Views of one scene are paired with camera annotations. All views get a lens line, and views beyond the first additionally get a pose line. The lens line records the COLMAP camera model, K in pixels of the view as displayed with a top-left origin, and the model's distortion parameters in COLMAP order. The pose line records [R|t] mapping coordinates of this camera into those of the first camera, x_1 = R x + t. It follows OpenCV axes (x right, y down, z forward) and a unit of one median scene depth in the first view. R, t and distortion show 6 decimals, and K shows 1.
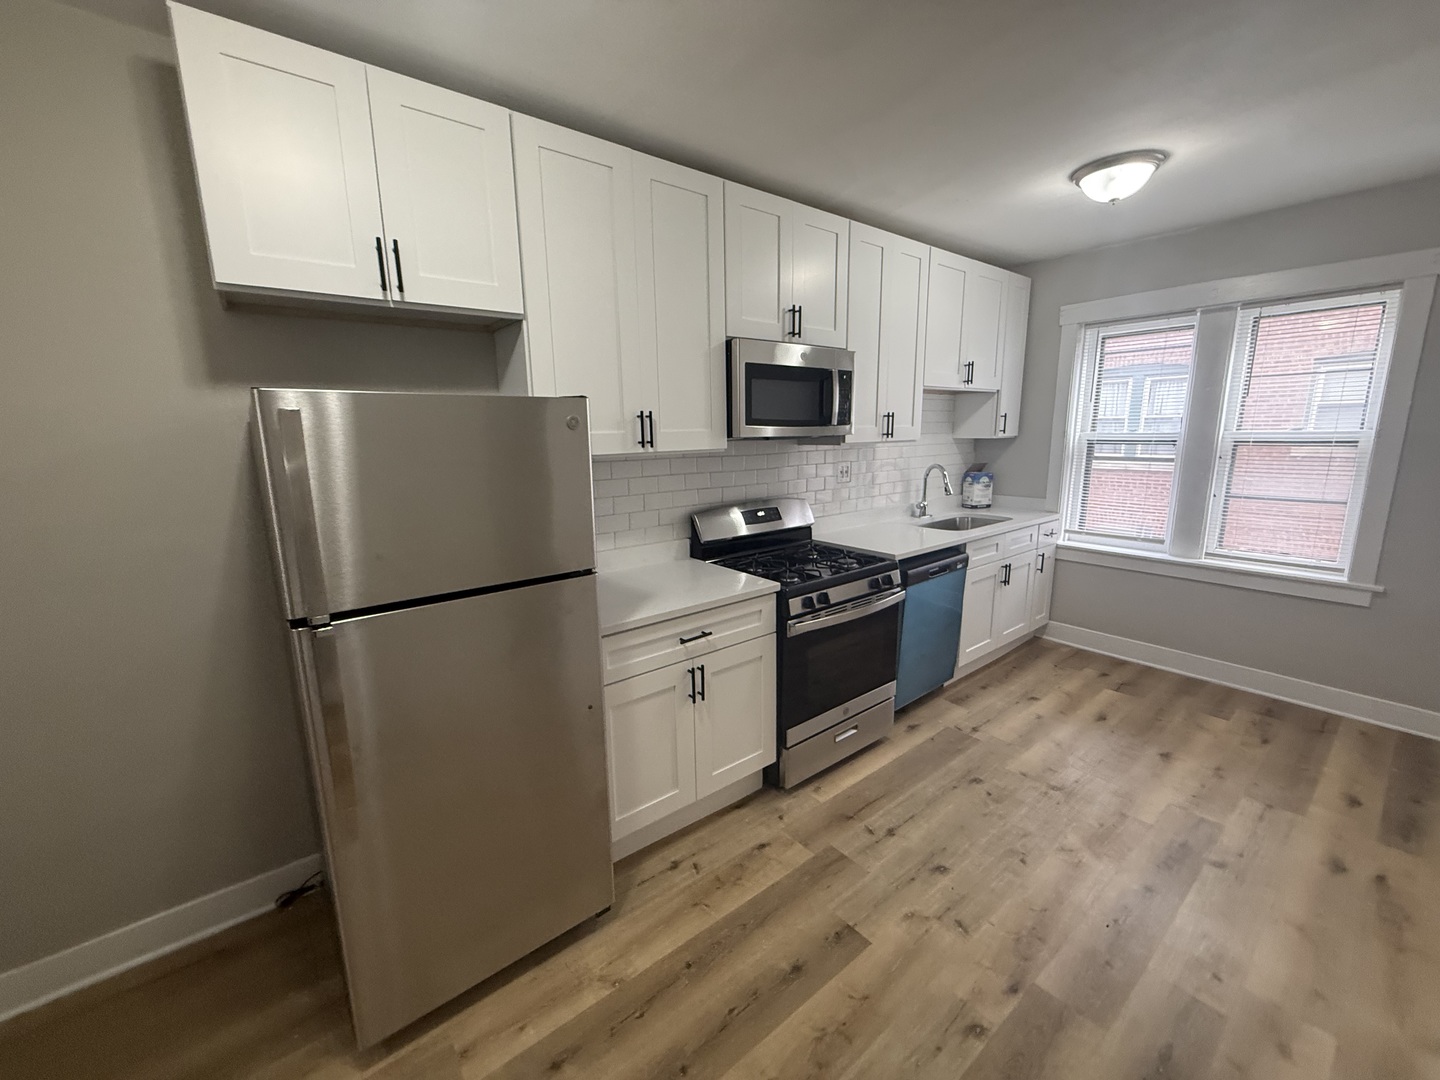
lens RADIAL K [[573.9, 0, 716.8], [0, 573.9, 538.6], [0, 0, 1]] dist [-0.001442, 0.000442]
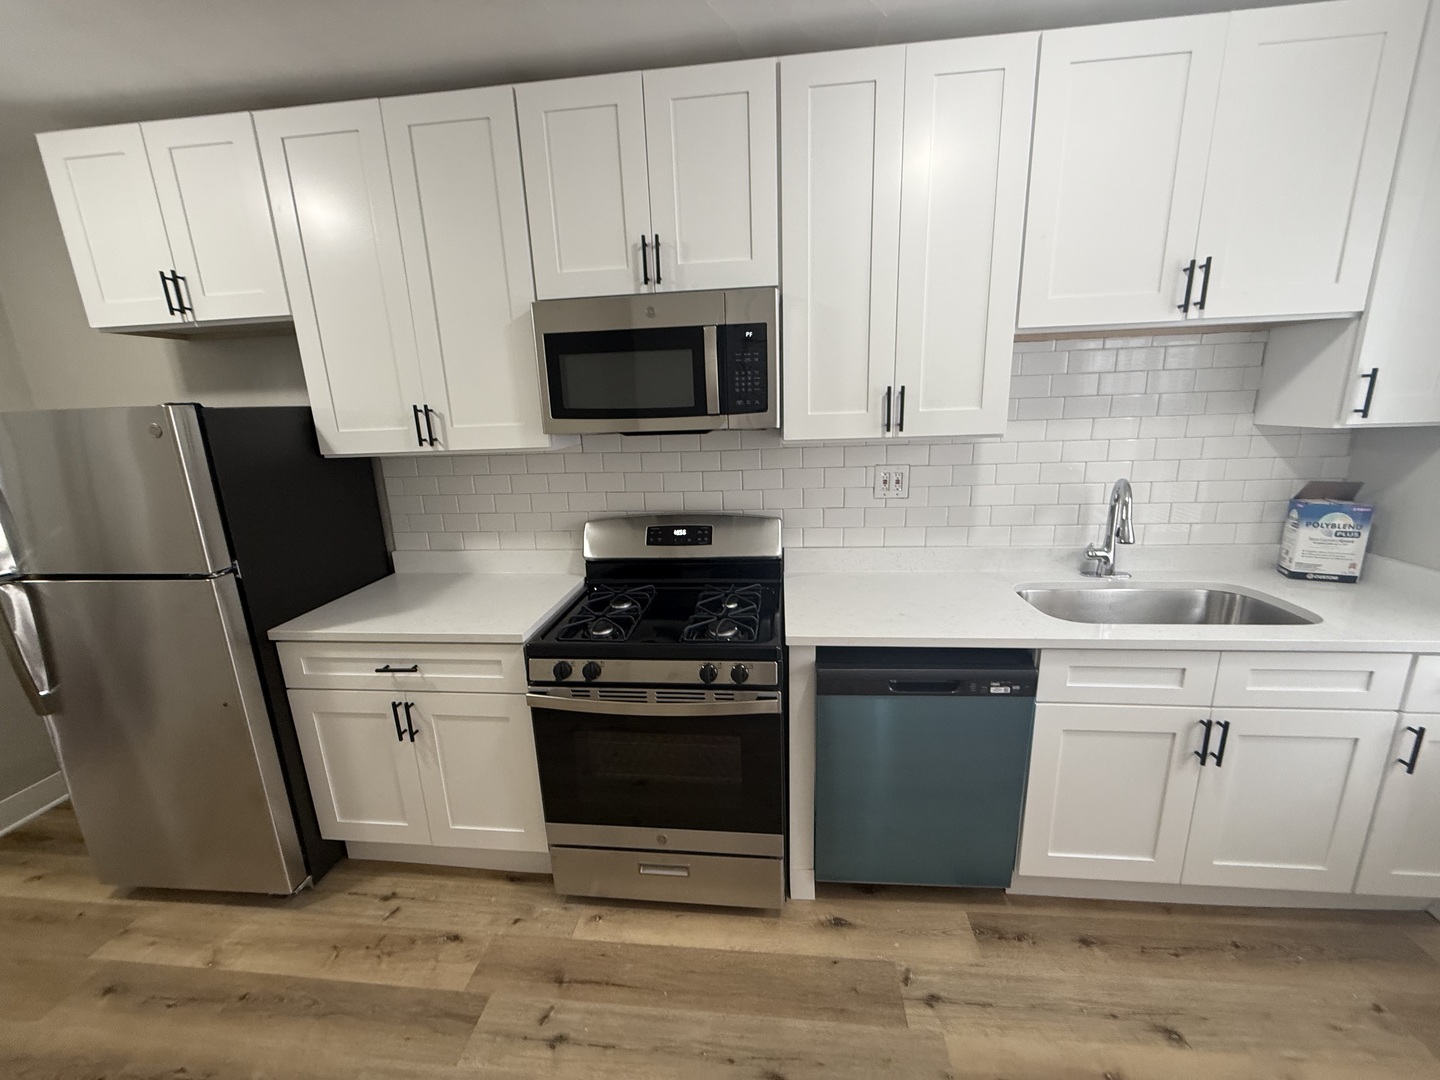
lens RADIAL K [[573.9, 0, 716.8], [0, 573.9, 538.6], [0, 0, 1]] dist [-0.001442, 0.000442]
pose [[0.713547, 0.153073, -0.683681, 0.618886], [-0.108535, 0.988211, 0.107980, -0.120865], [0.692149, -0.002846, 0.721749, 0.501699]]
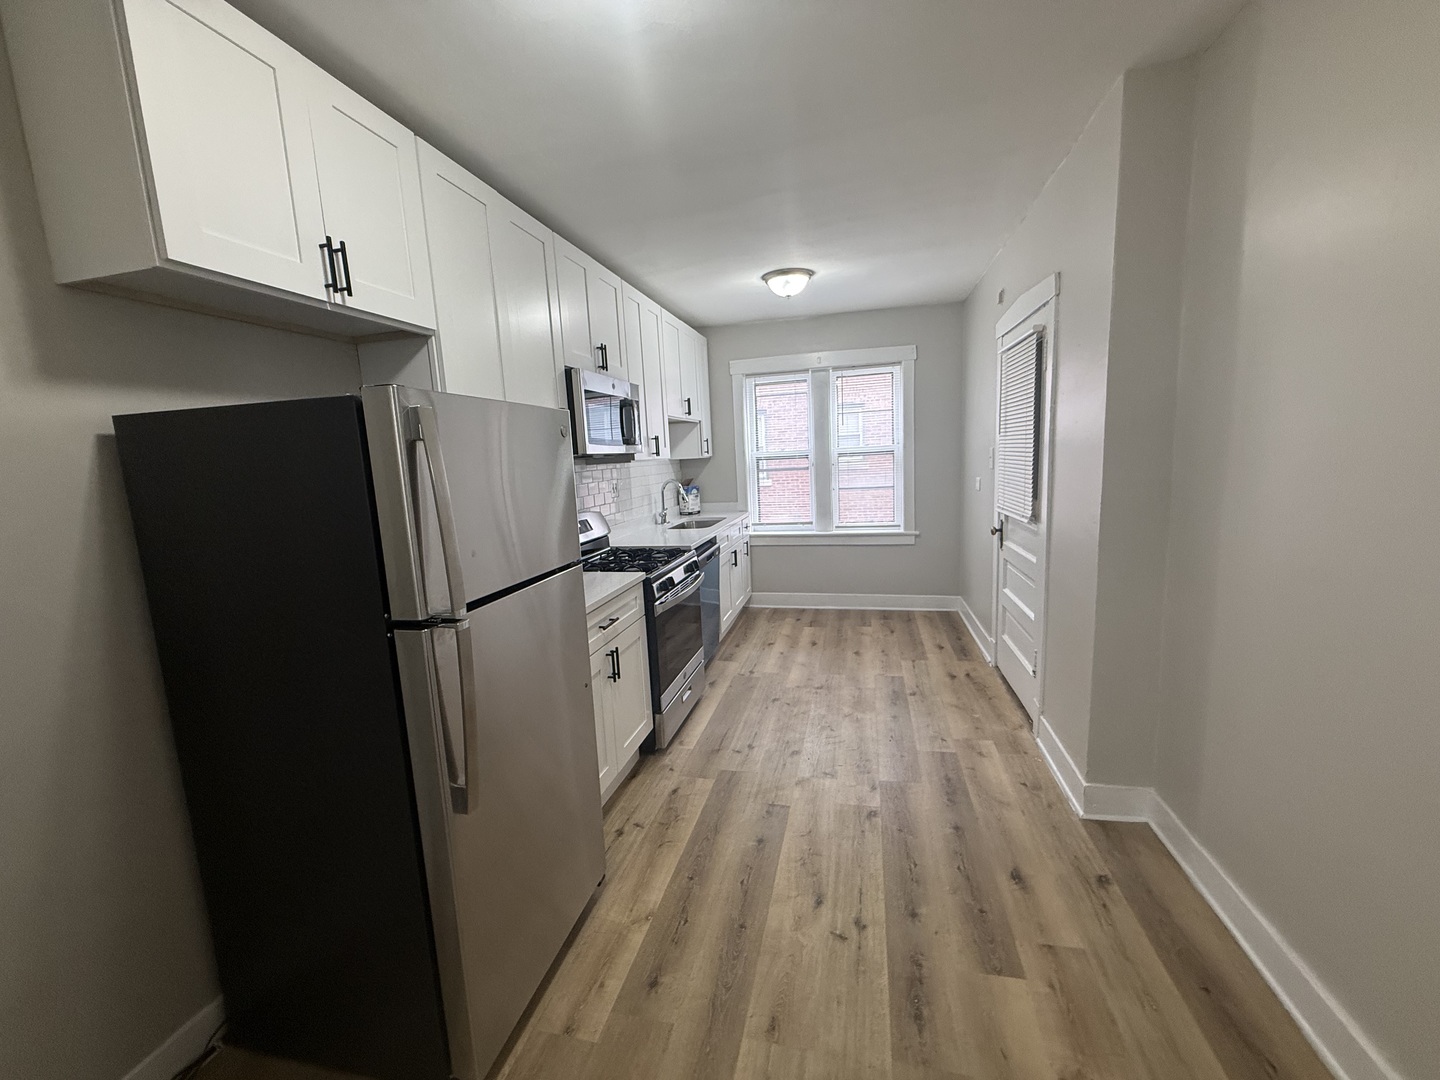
lens RADIAL K [[573.9, 0, 716.8], [0, 573.9, 538.6], [0, 0, 1]] dist [-0.001442, 0.000442]
pose [[0.792123, -0.111458, 0.600098, -0.379460], [0.150730, 0.988455, -0.015374, 0.038759], [-0.591457, 0.102631, 0.799779, -0.039773]]
